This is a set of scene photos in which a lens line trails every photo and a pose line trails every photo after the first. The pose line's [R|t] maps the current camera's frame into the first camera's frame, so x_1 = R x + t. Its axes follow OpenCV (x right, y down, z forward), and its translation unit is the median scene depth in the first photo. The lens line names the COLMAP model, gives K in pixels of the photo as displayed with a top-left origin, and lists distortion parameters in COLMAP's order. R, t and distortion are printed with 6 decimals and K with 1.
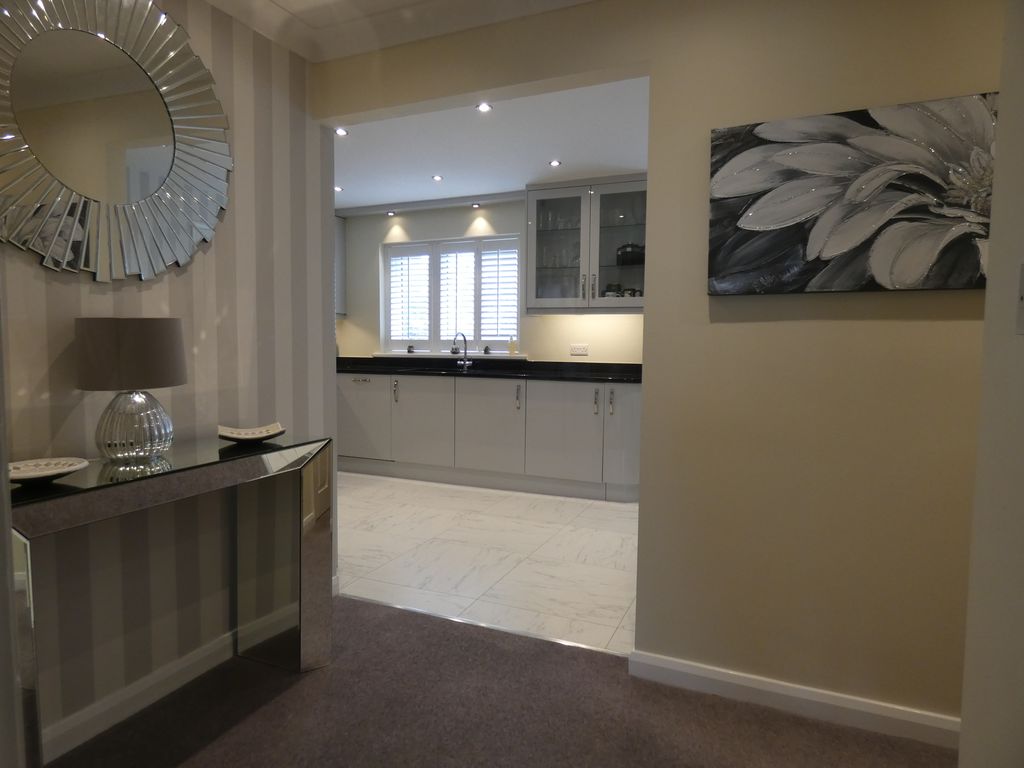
lens RADIAL K [[615.0, 0, 514.8], [0, 615.0, 381.7], [0, 0, 1]] dist [-0.000544, -0.001046]
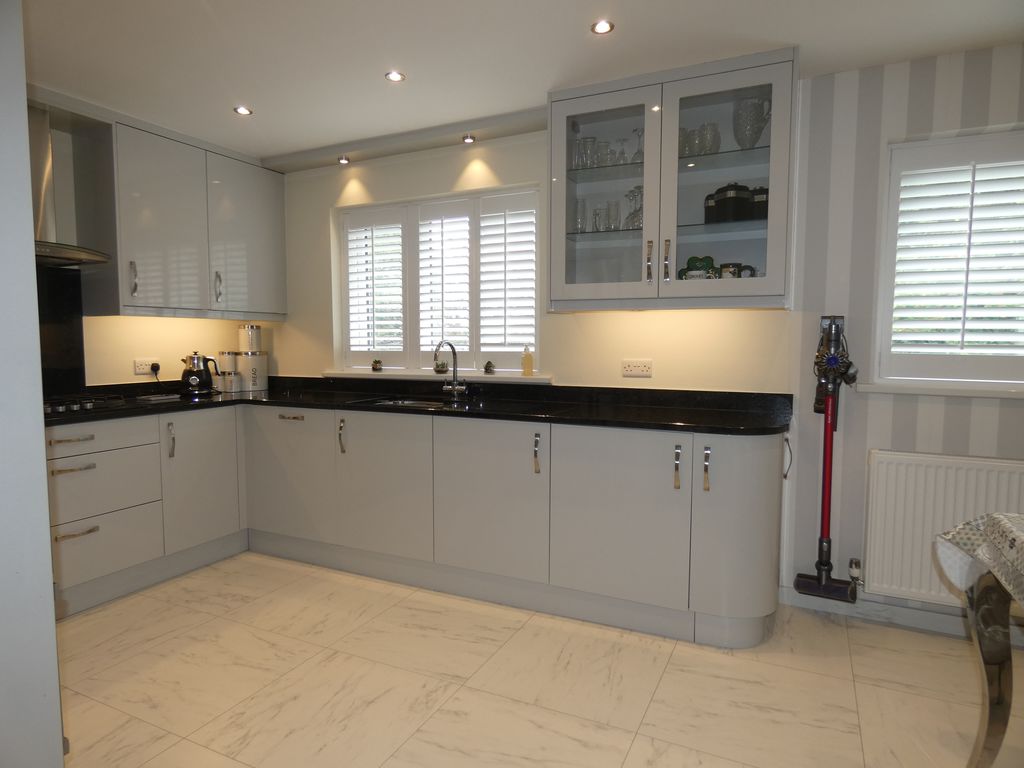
lens RADIAL K [[615.0, 0, 508.3], [0, 615.0, 382.3], [0, 0, 1]] dist [-0.000544, -0.001046]
pose [[0.998740, -0.006508, -0.049768, 0.006827], [0.006854, 0.999953, 0.006789, -0.041412], [0.049722, -0.007122, 0.998738, 0.370300]]
